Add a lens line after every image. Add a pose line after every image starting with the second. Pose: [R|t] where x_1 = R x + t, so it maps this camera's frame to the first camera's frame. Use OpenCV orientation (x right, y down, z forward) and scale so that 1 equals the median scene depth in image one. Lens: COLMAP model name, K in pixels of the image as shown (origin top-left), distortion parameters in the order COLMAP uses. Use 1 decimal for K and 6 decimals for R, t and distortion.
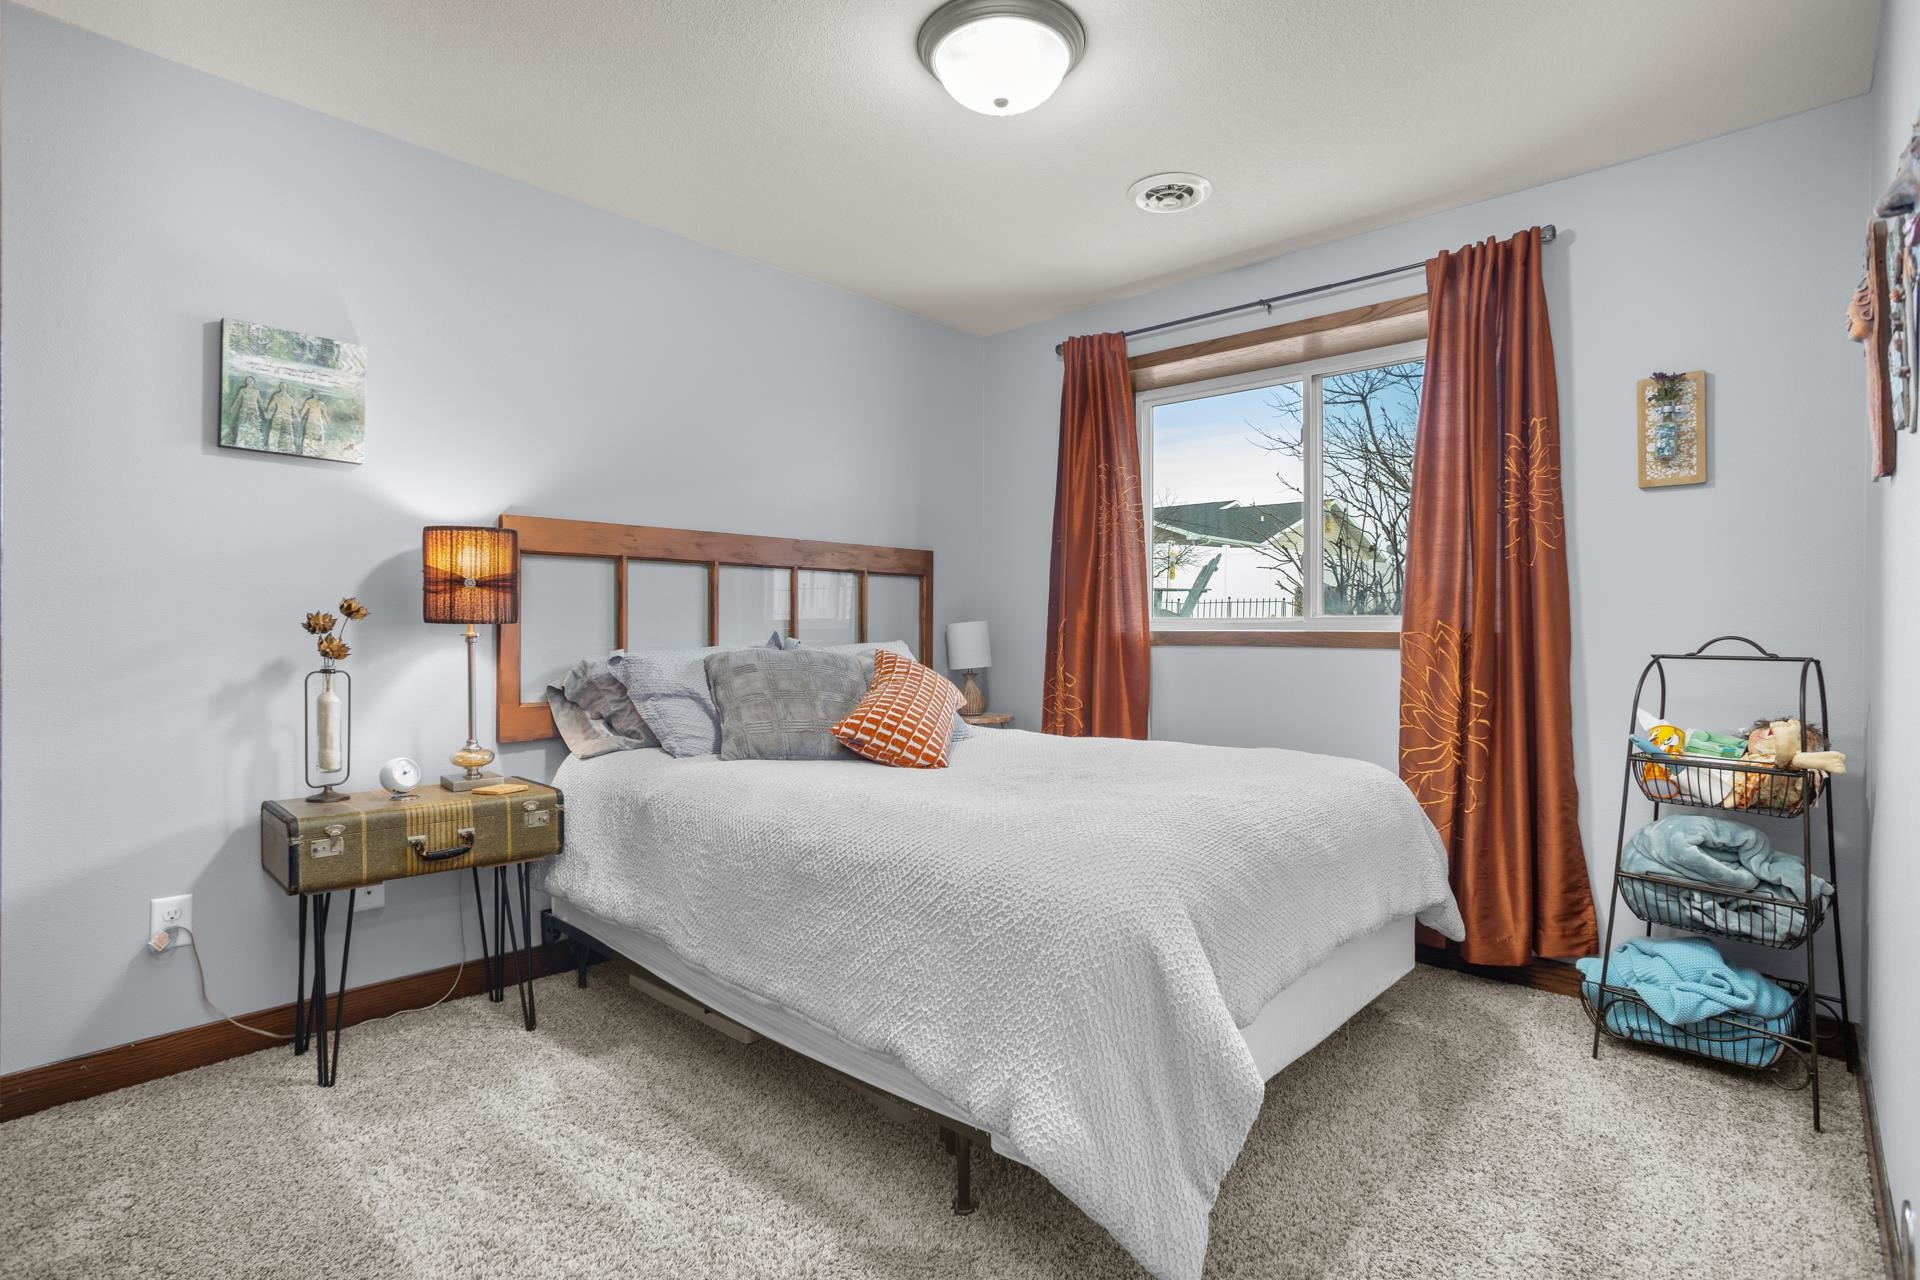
lens RADIAL K [[922.6, 0, 963.9], [0, 922.6, 634.6], [0, 0, 1]] dist [-0.027895, 0.000567]
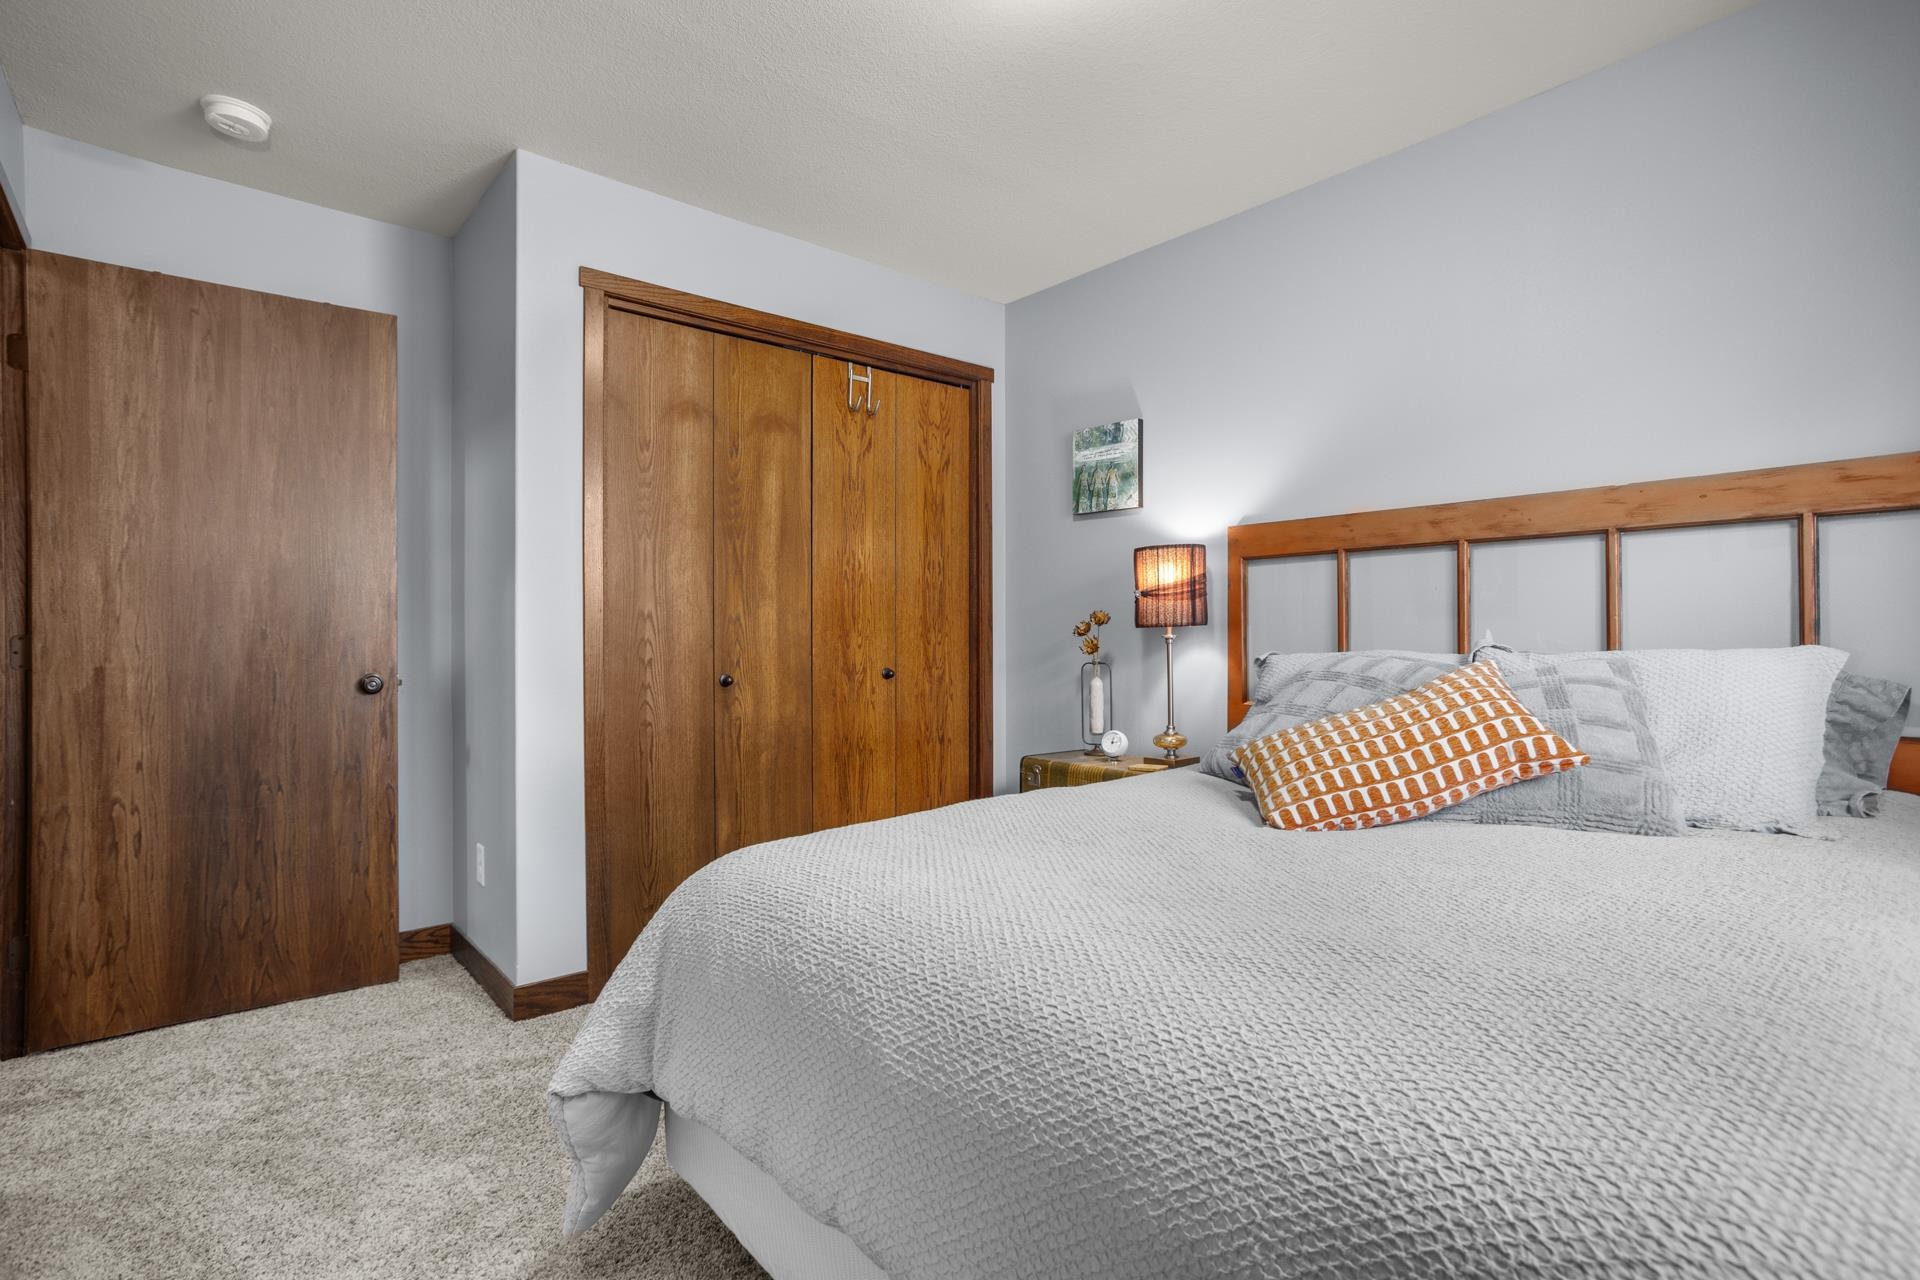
lens RADIAL K [[922.6, 0, 963.9], [0, 922.6, 634.6], [0, 0, 1]] dist [-0.027895, 0.000567]
pose [[-0.108389, -0.001961, -0.994107, 0.707331], [0.000395, 0.999998, -0.002015, -0.000367], [0.994108, -0.000611, -0.108388, 0.908657]]
